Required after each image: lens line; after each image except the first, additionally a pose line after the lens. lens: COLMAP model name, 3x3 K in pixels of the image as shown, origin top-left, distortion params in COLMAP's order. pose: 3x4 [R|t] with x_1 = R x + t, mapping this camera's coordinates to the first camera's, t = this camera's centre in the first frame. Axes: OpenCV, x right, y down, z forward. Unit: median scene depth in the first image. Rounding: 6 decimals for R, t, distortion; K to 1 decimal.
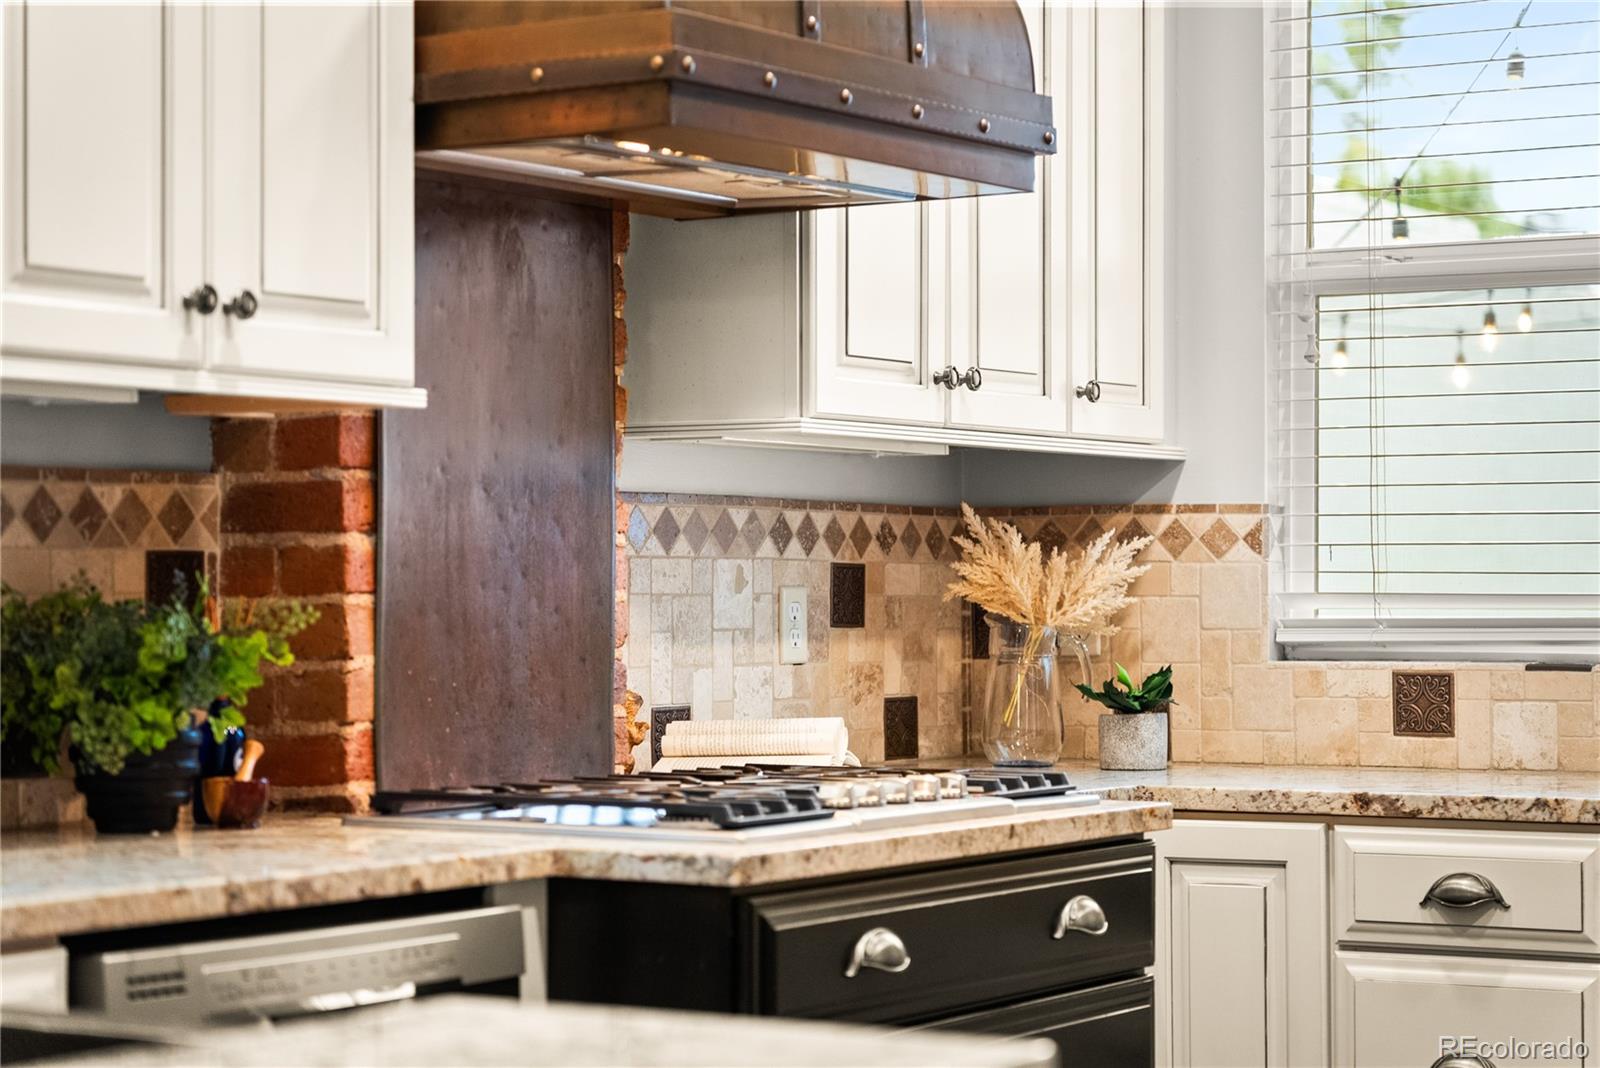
lens RADIAL K [[3465.7, 0, 805.6], [0, 3465.7, 532.7], [0, 0, 1]] dist [0.001857, 0.000000]
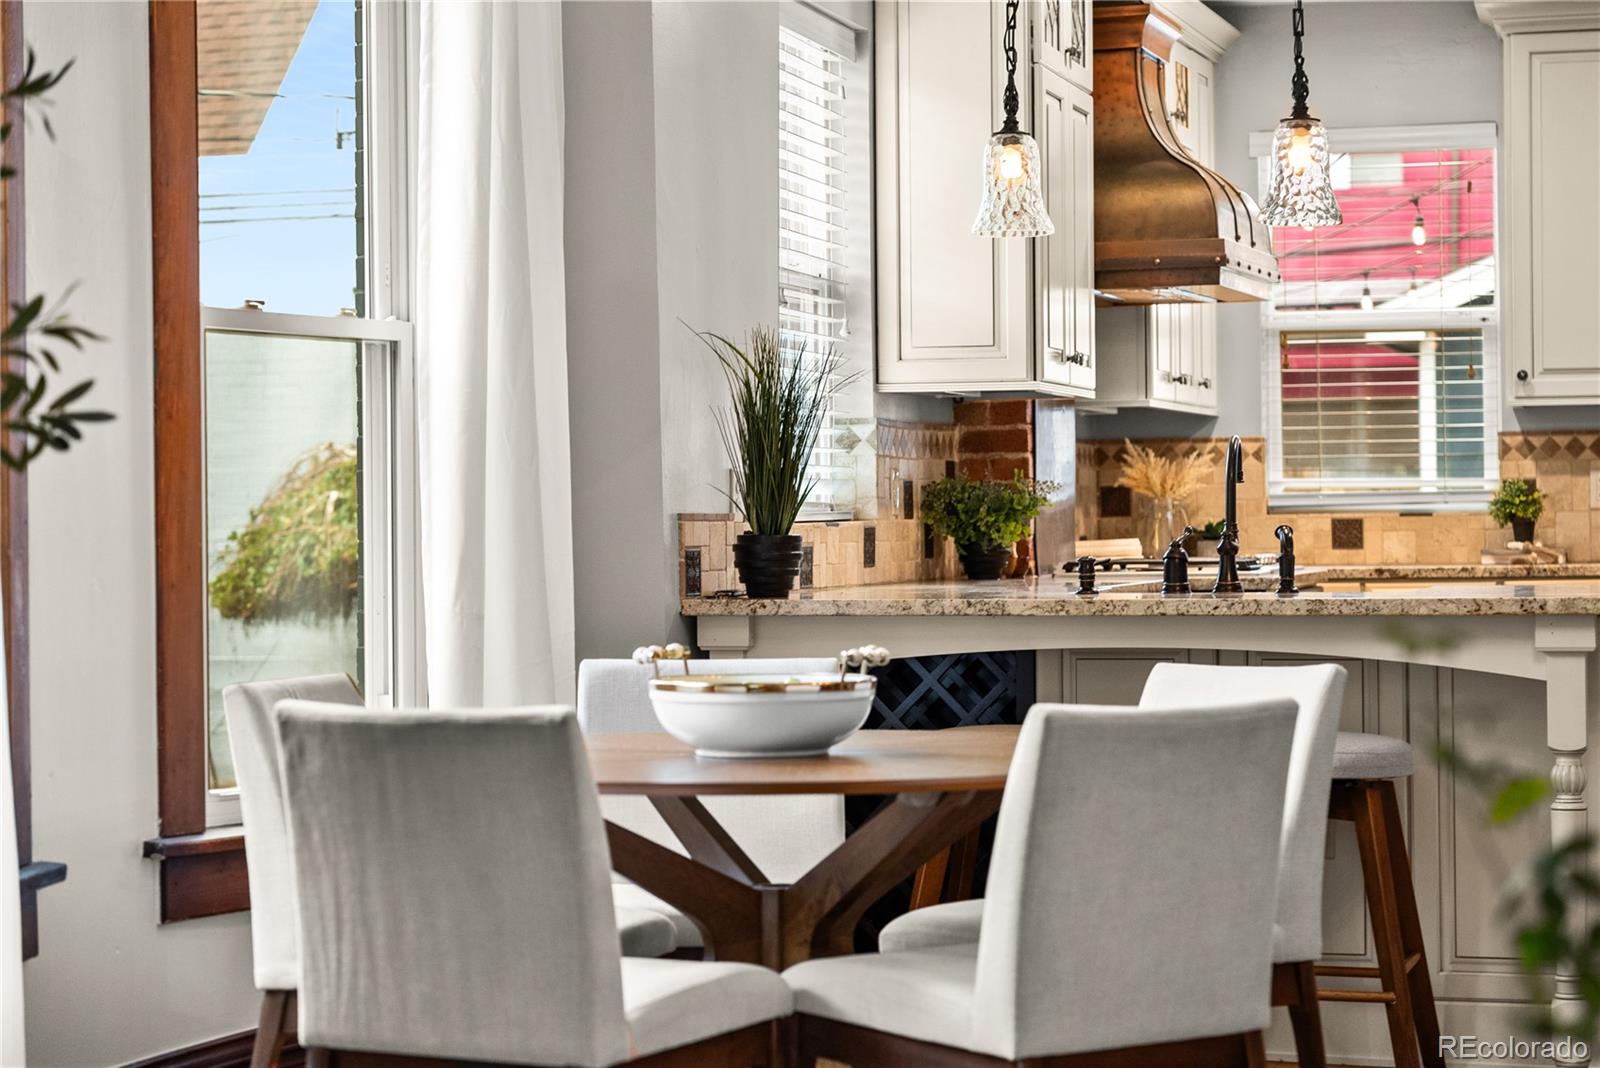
lens RADIAL K [[3465.7, 0, 804.6], [0, 3465.7, 530.5], [0, 0, 1]] dist [0.001857, 0.000000]
pose [[0.961925, -0.011628, 0.273066, -0.807677], [0.006314, 0.999773, 0.020331, 0.003839], [-0.273240, -0.017833, 0.961781, -1.042295]]
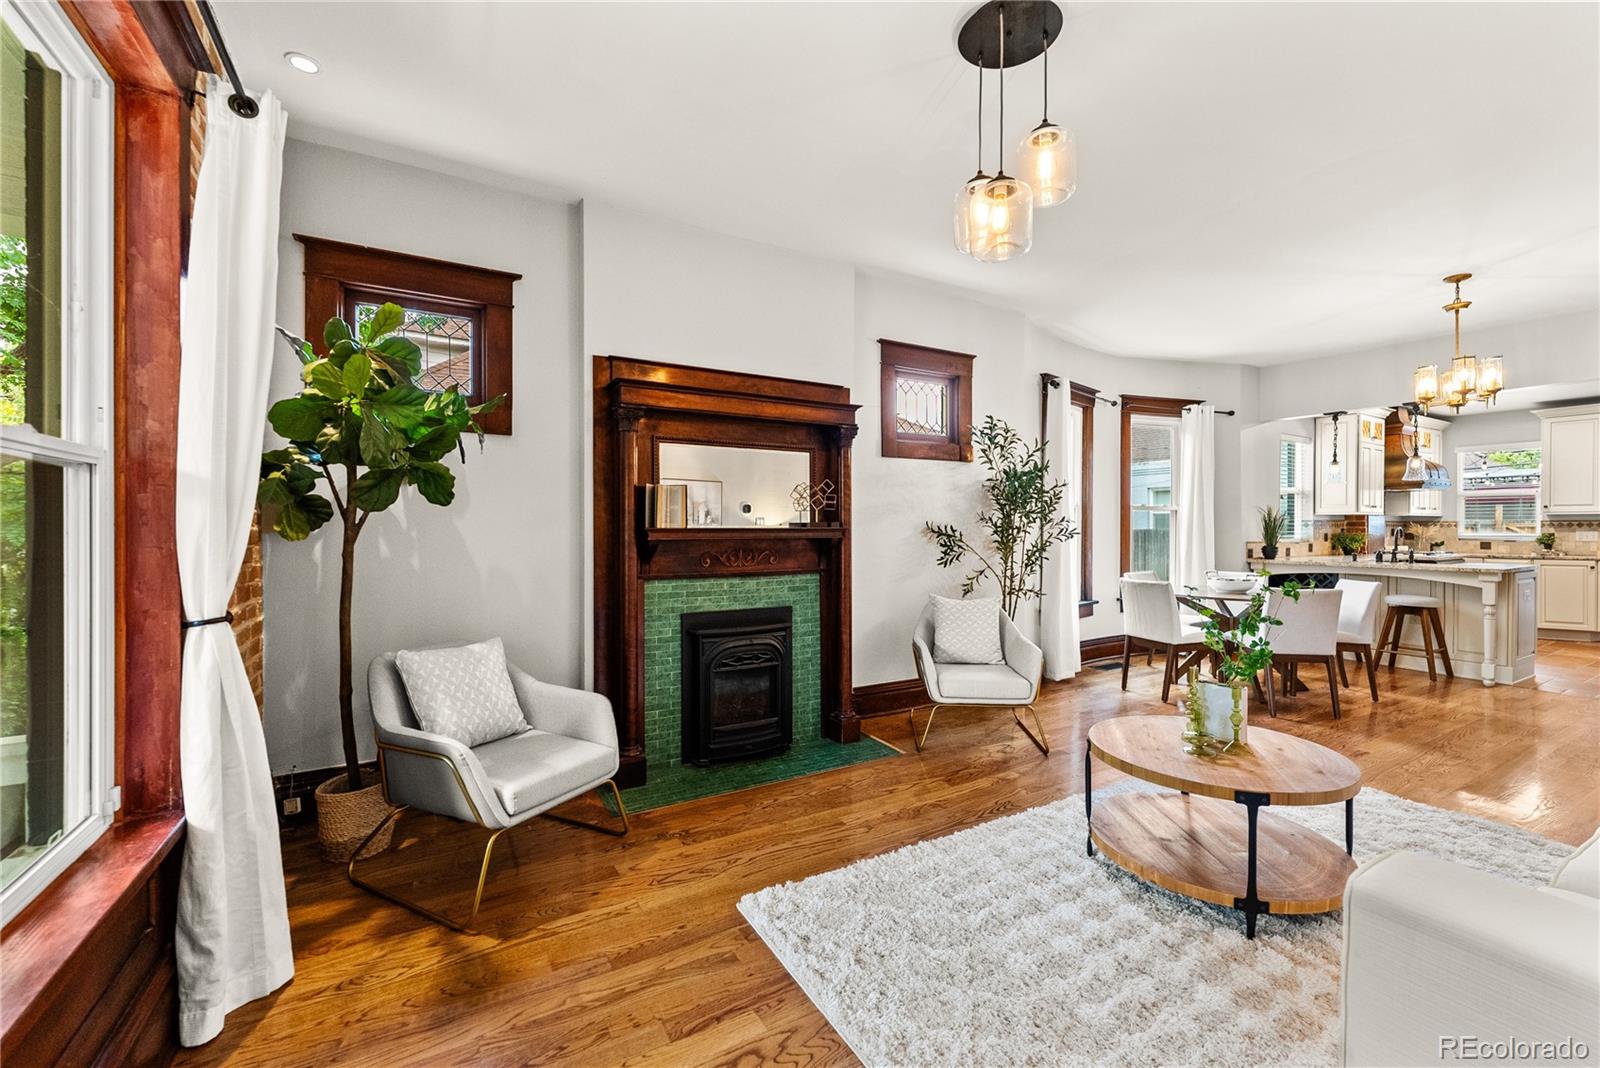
lens RADIAL K [[666.6, 0, 810.5], [0, 666.6, 527.9], [0, 0, 1]] dist [0.000790, -0.000320]
pose [[0.897547, 0.001395, -0.440917, -0.655614], [0.007314, 0.999810, 0.018052, -0.039052], [0.440858, -0.019427, 0.897367, -1.317342]]
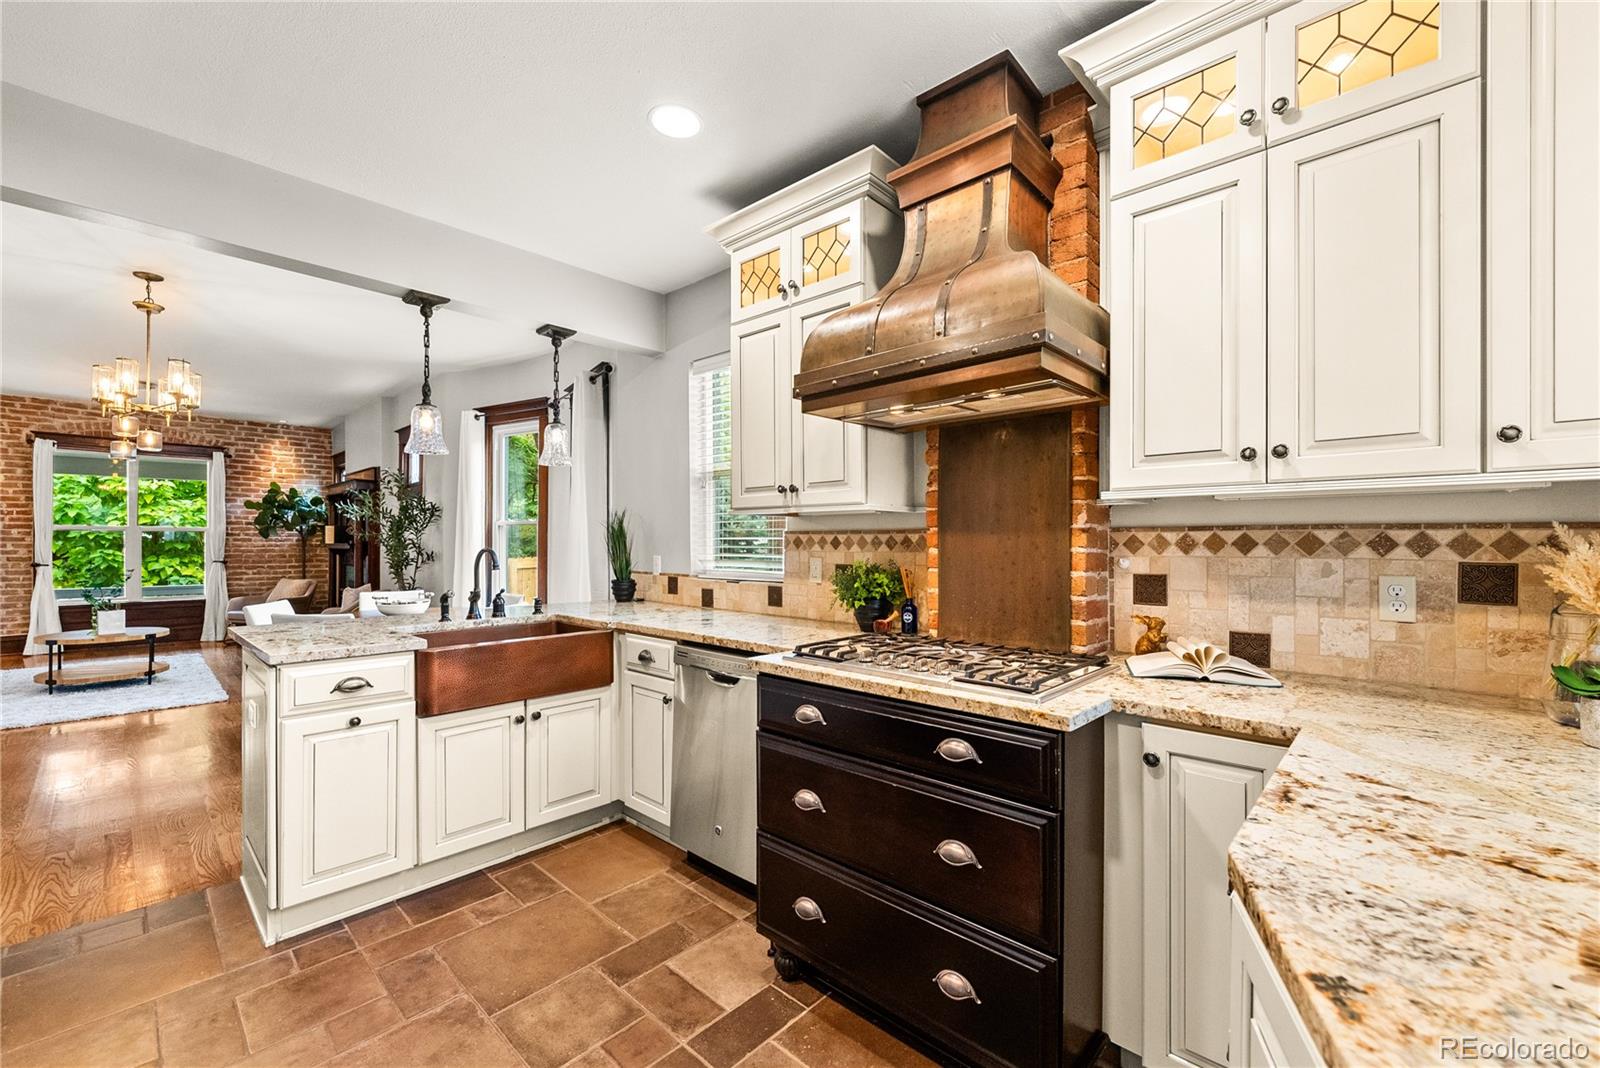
lens RADIAL K [[666.6, 0, 817.3], [0, 666.6, 542.9], [0, 0, 1]] dist [0.000790, -0.000320]
pose [[-0.182151, 0.002273, -0.983268, 0.422900], [0.015748, 0.999876, -0.000606, -0.005304], [0.983144, -0.015595, -0.182164, 0.909911]]
